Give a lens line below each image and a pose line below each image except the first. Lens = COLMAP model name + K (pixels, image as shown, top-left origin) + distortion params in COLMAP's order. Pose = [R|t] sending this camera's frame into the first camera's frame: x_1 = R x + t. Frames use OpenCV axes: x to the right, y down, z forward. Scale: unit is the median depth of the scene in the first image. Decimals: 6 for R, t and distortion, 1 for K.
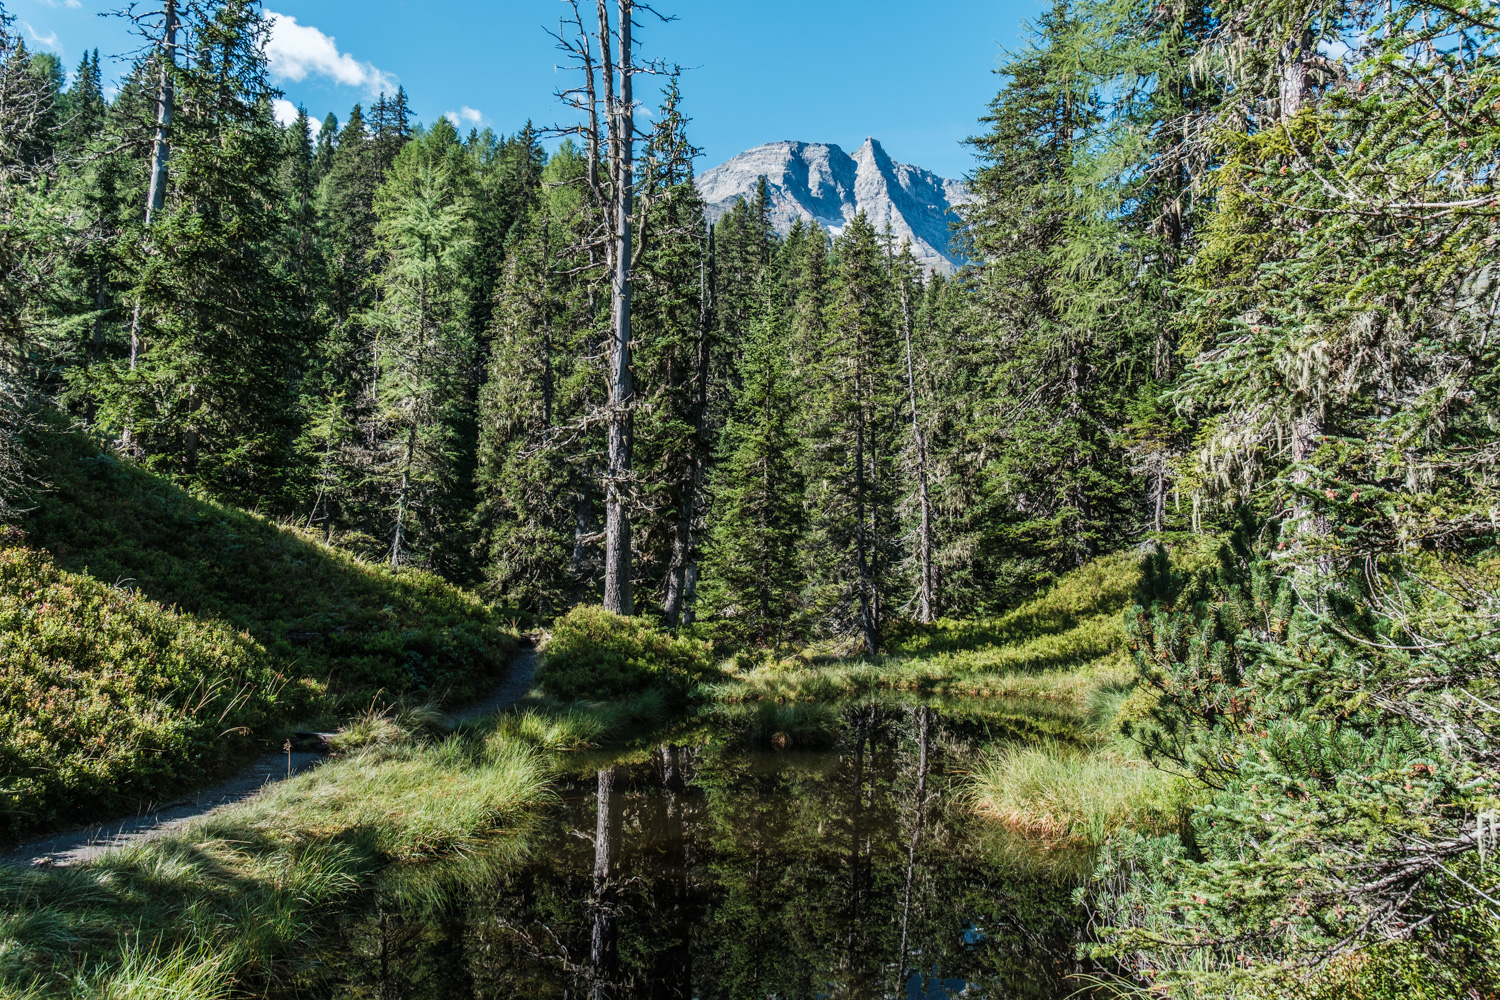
lens RADIAL K [[1080.5, 0, 756.0], [0, 1080.5, 465.2], [0, 0, 1]] dist [-0.007722, 0.004604]
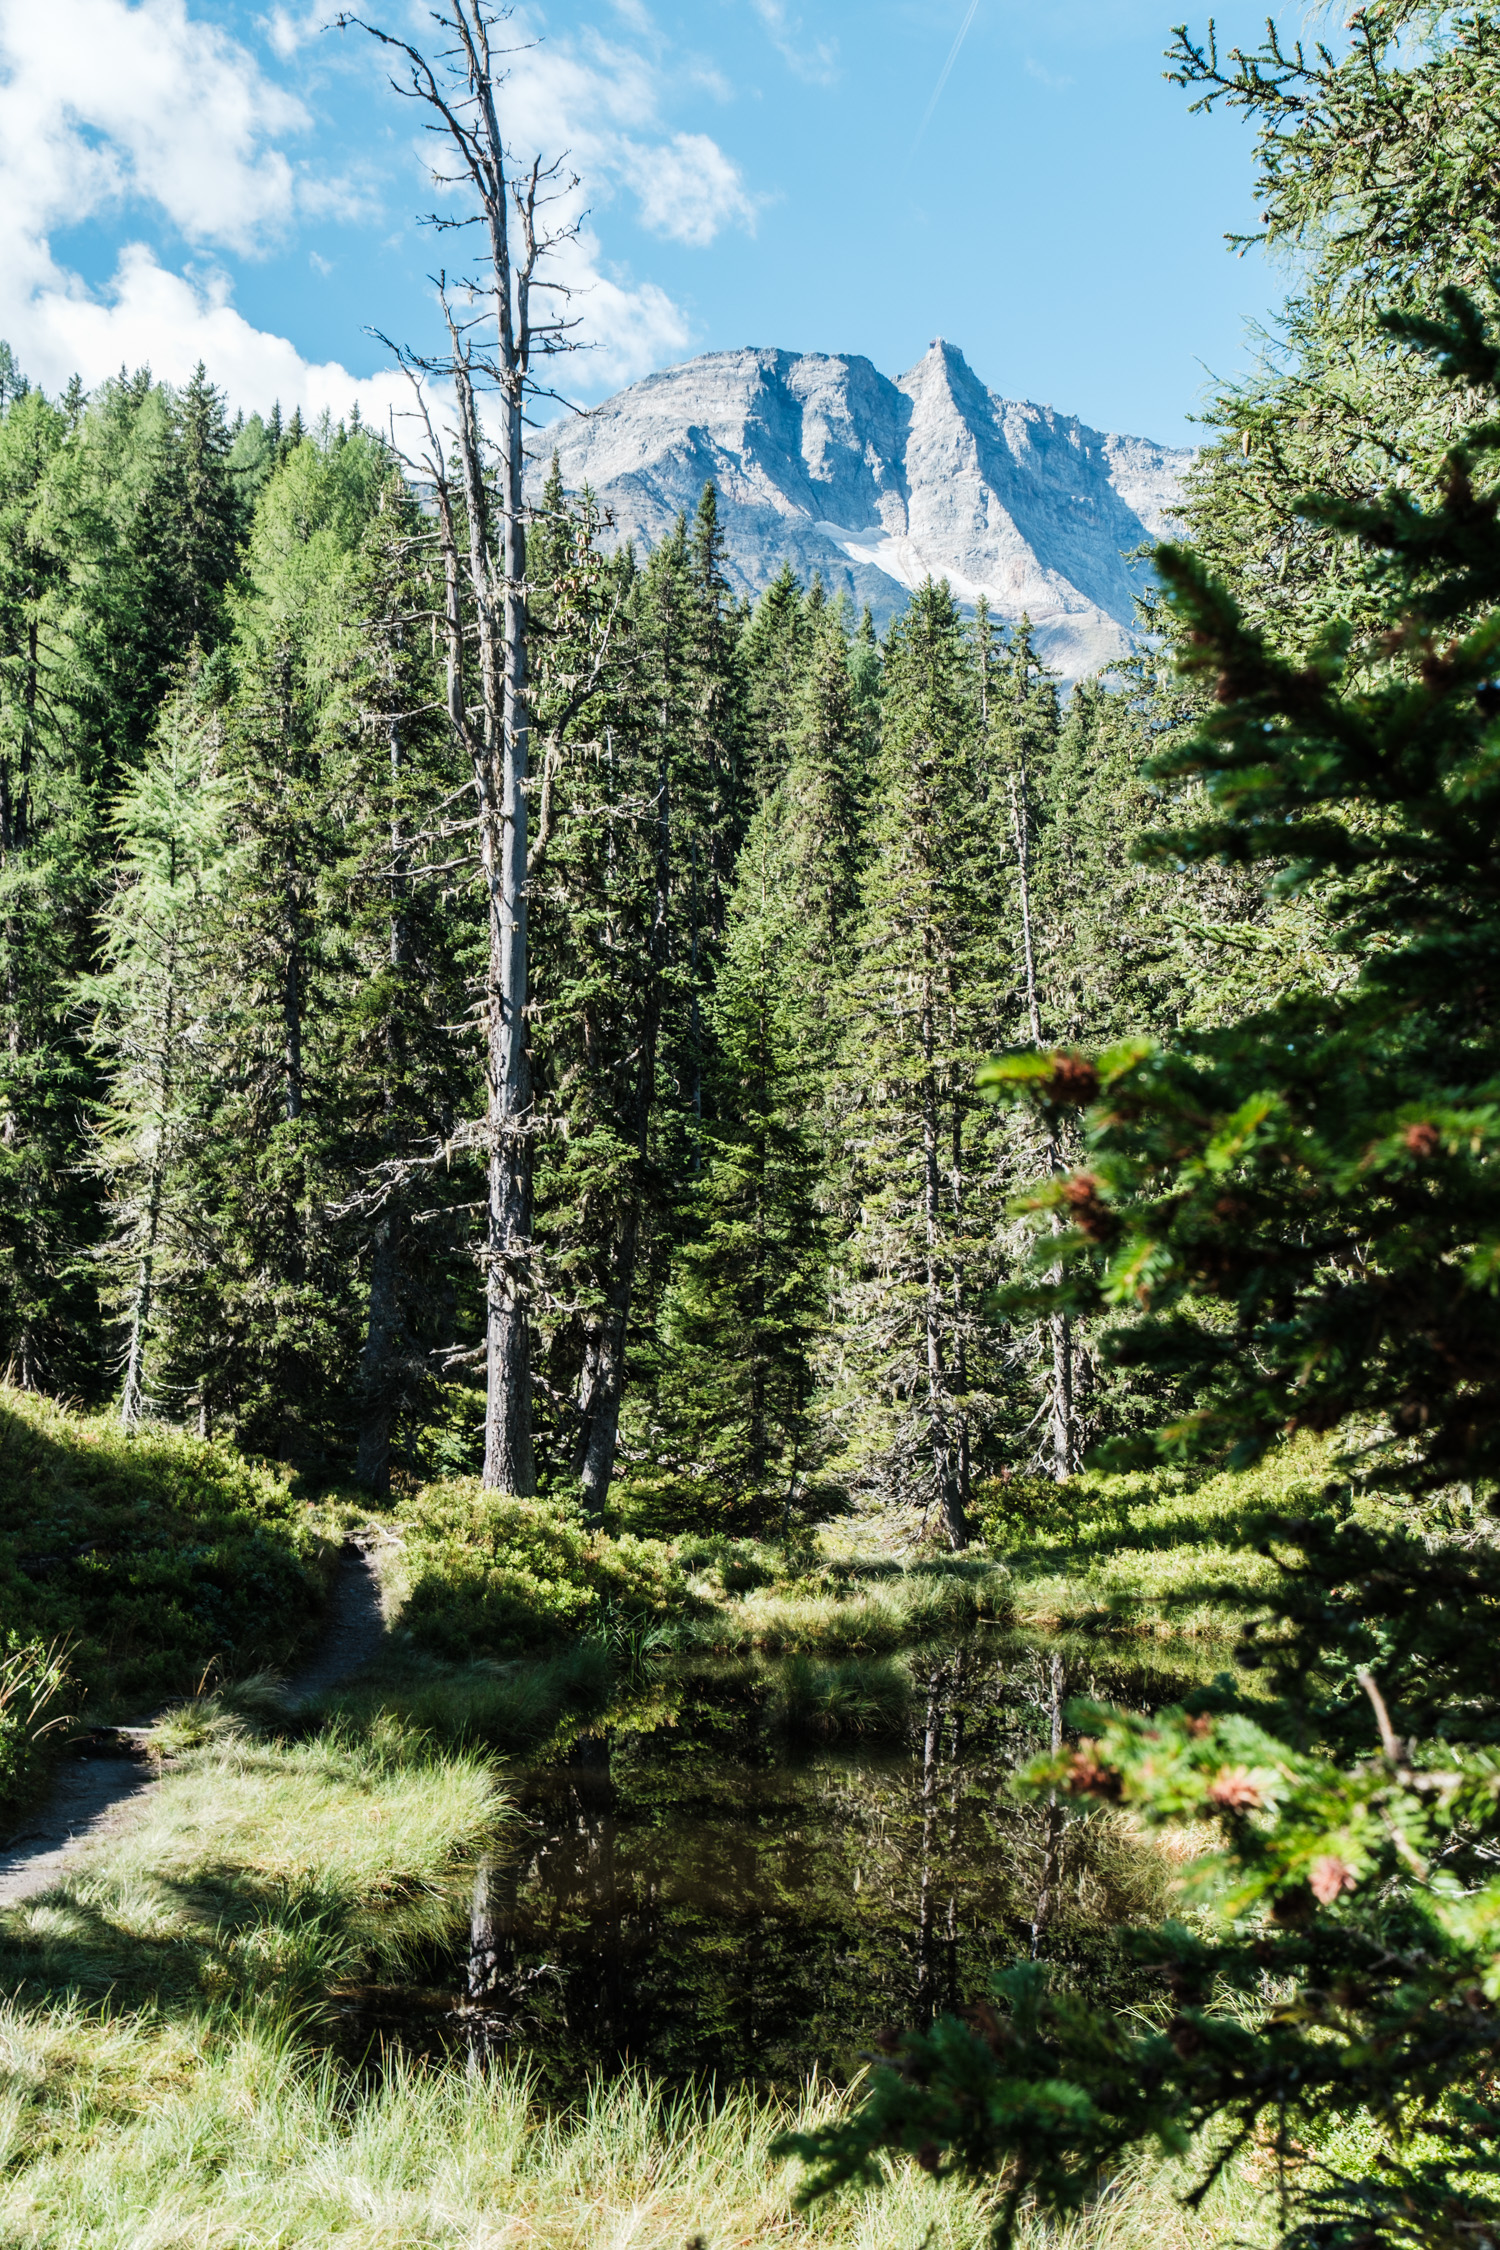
lens RADIAL K [[2419.5, 0, 733.7], [0, 2419.5, 1120.8], [0, 0, 1]] dist [0.081357, 0.000000]
pose [[0.999789, -0.003473, 0.020237, -0.017340], [0.003144, 0.999862, 0.016288, -0.036797], [-0.020291, -0.016221, 0.999663, -0.124494]]
